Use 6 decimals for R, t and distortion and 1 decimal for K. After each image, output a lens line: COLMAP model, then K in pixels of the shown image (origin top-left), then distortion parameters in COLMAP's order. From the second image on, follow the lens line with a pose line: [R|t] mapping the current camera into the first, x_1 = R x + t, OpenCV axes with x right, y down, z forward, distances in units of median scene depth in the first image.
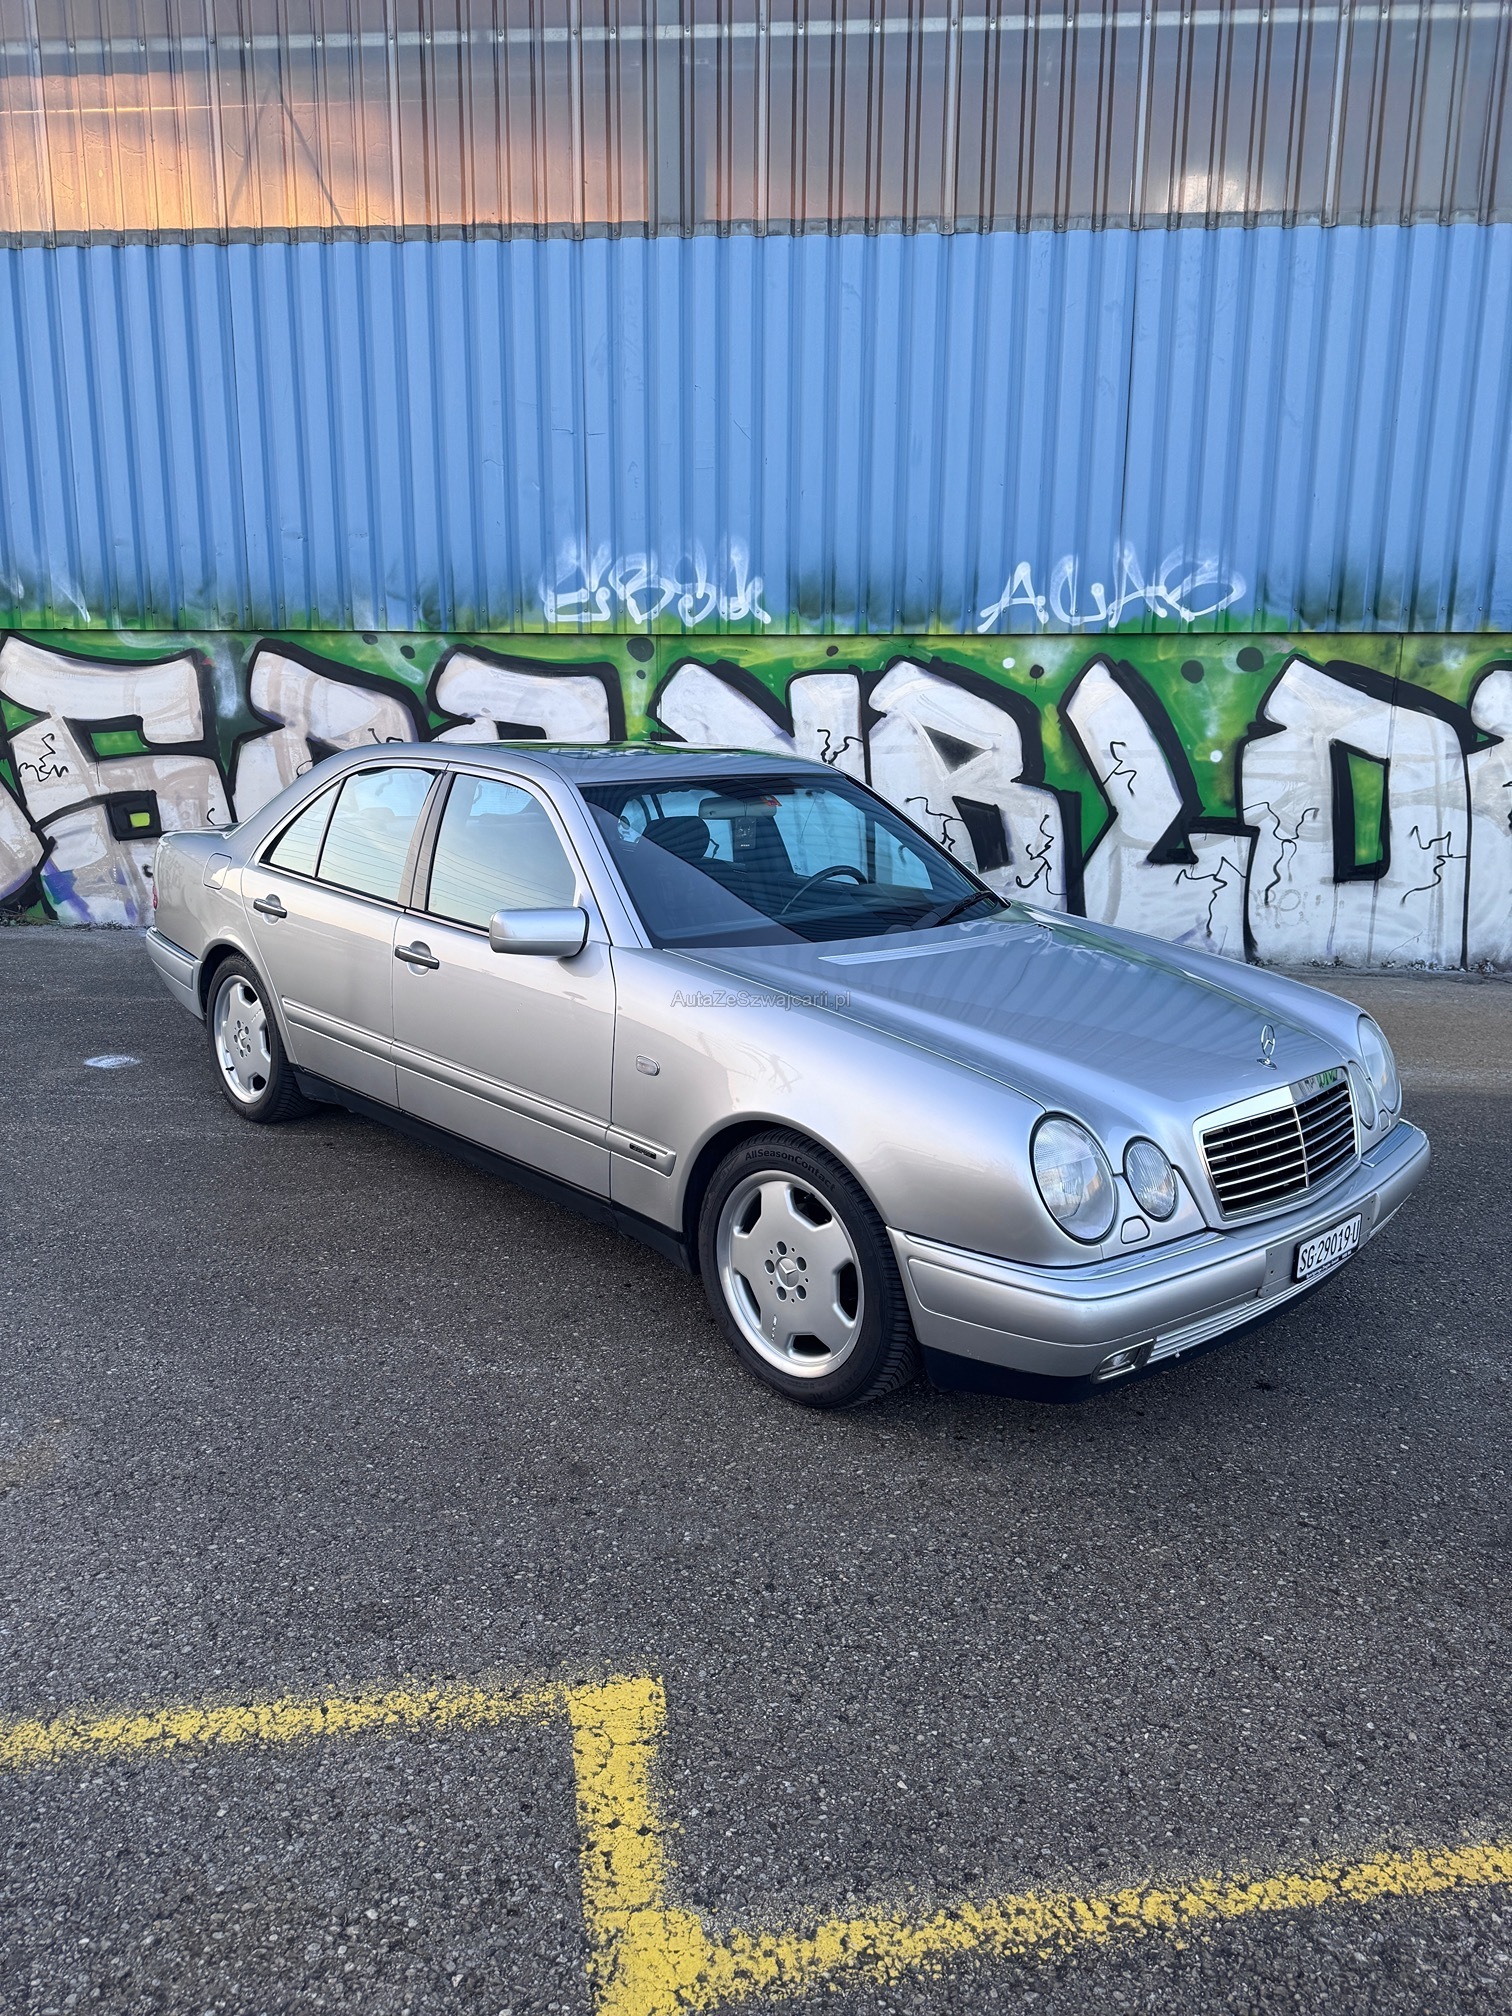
lens RADIAL K [[1406.9, 0, 742.2], [0, 1406.9, 1015.2], [0, 0, 1]] dist [0.054139, -0.068472]
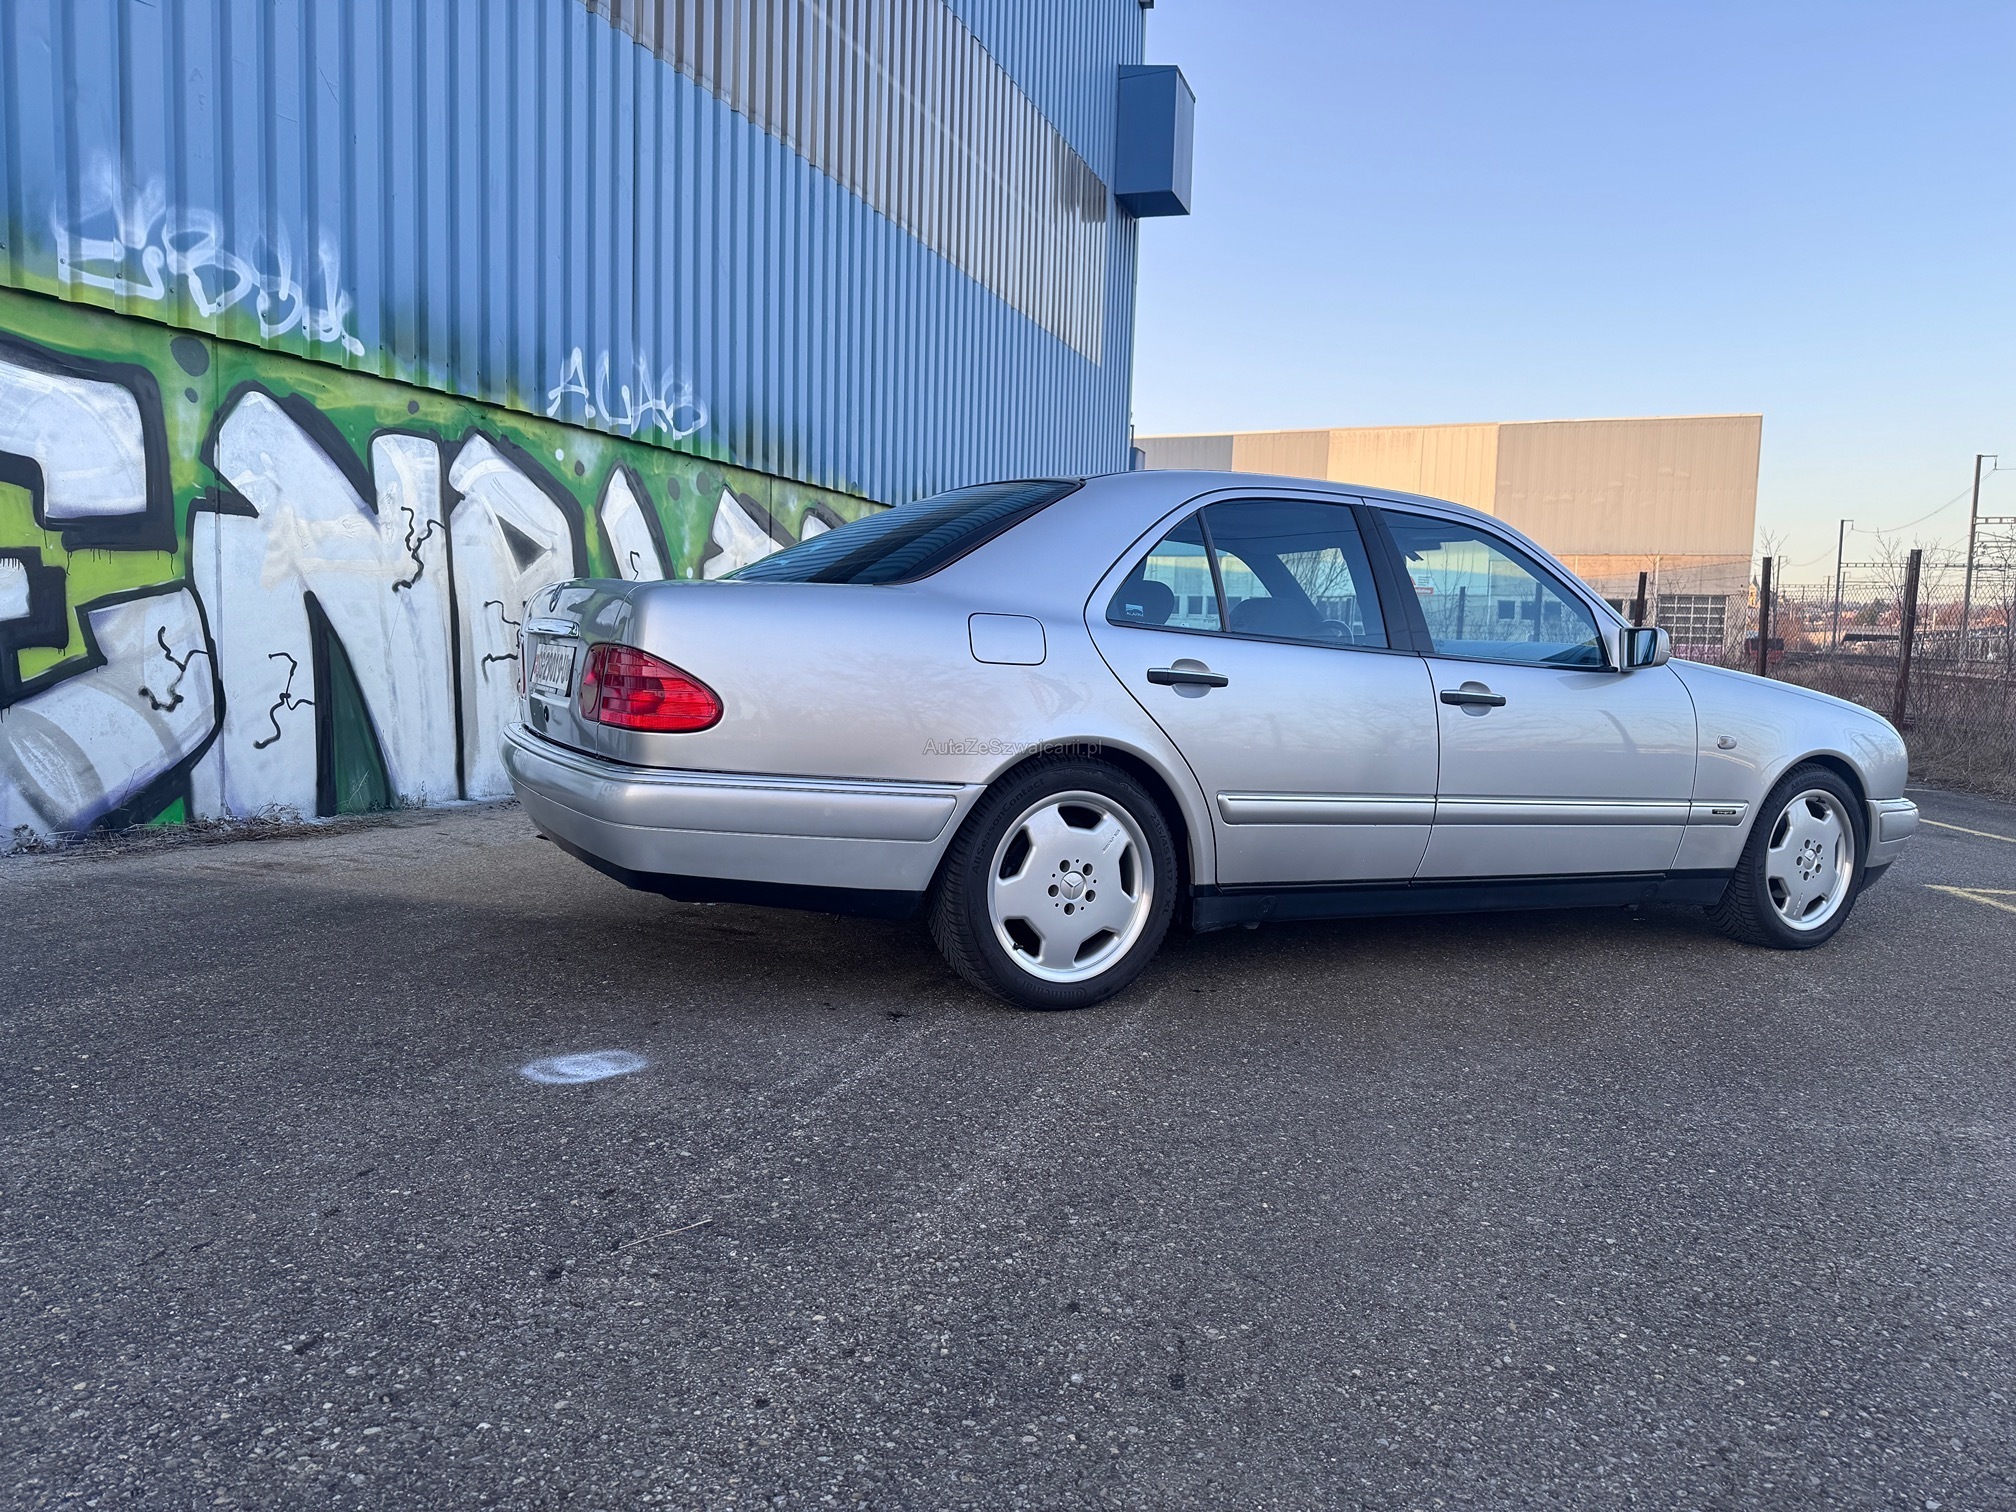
lens RADIAL K [[1406.9, 0, 1011.7], [0, 1406.9, 745.7], [0, 0, 1]] dist [0.054139, -0.068472]
pose [[0.265476, -0.070425, 0.961542, -0.613161], [0.169779, 0.985158, 0.025279, -0.042990], [-0.949051, 0.156539, 0.273492, 0.519215]]
